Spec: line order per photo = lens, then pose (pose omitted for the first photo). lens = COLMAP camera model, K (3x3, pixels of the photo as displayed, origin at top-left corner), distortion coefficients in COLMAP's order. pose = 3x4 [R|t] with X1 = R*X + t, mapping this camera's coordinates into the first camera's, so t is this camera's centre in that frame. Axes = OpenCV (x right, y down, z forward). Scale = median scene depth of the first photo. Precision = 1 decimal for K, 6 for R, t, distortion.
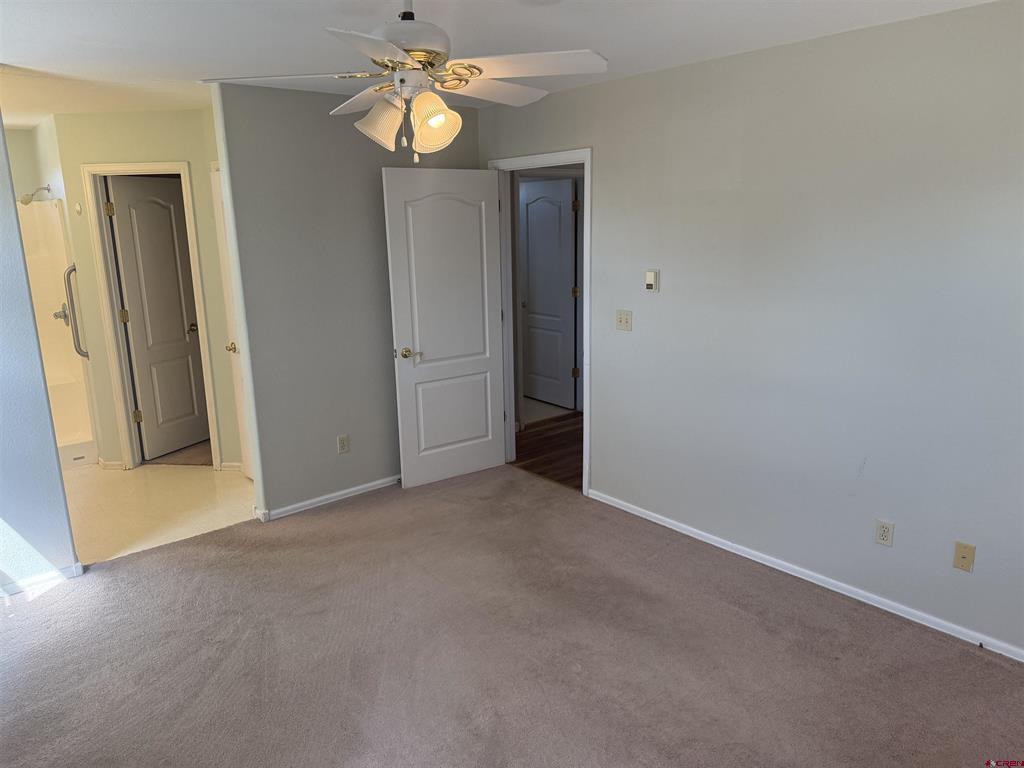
lens RADIAL K [[729.5, 0, 505.9], [0, 729.5, 382.7], [0, 0, 1]] dist [0.082581, -0.084085]
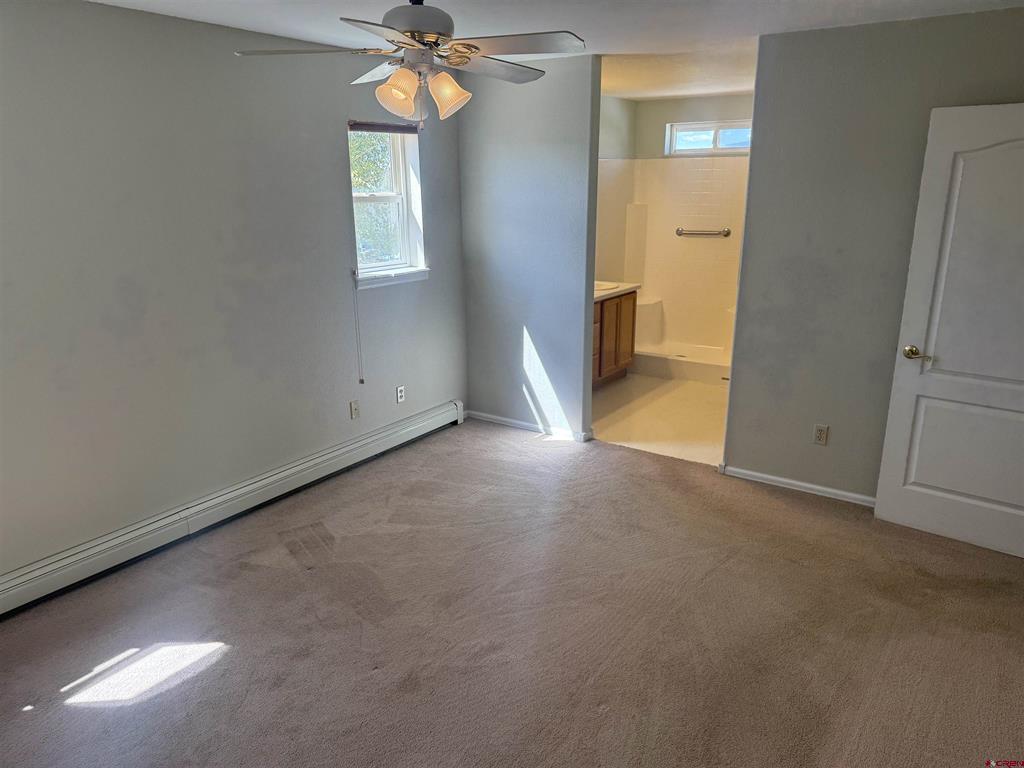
lens RADIAL K [[729.5, 0, 505.9], [0, 729.5, 382.7], [0, 0, 1]] dist [0.082581, -0.084085]
pose [[0.242323, 0.278019, -0.929508, 0.525671], [-0.210479, 0.950310, 0.229368, -0.105959], [0.947089, 0.140061, 0.288799, 0.394920]]
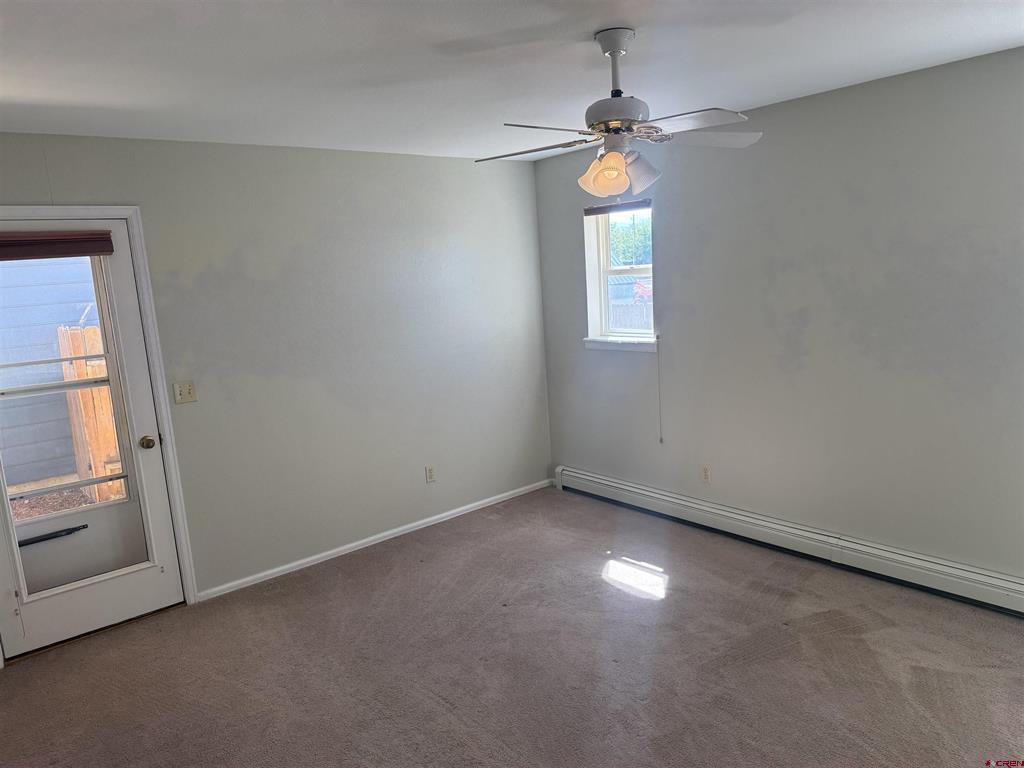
lens RADIAL K [[729.5, 0, 505.9], [0, 729.5, 382.7], [0, 0, 1]] dist [0.082581, -0.084085]
pose [[-0.996005, 0.081725, 0.035986, 0.041675], [0.089261, 0.922638, 0.375195, -0.246900], [-0.002539, 0.376909, -0.926247, 1.081537]]
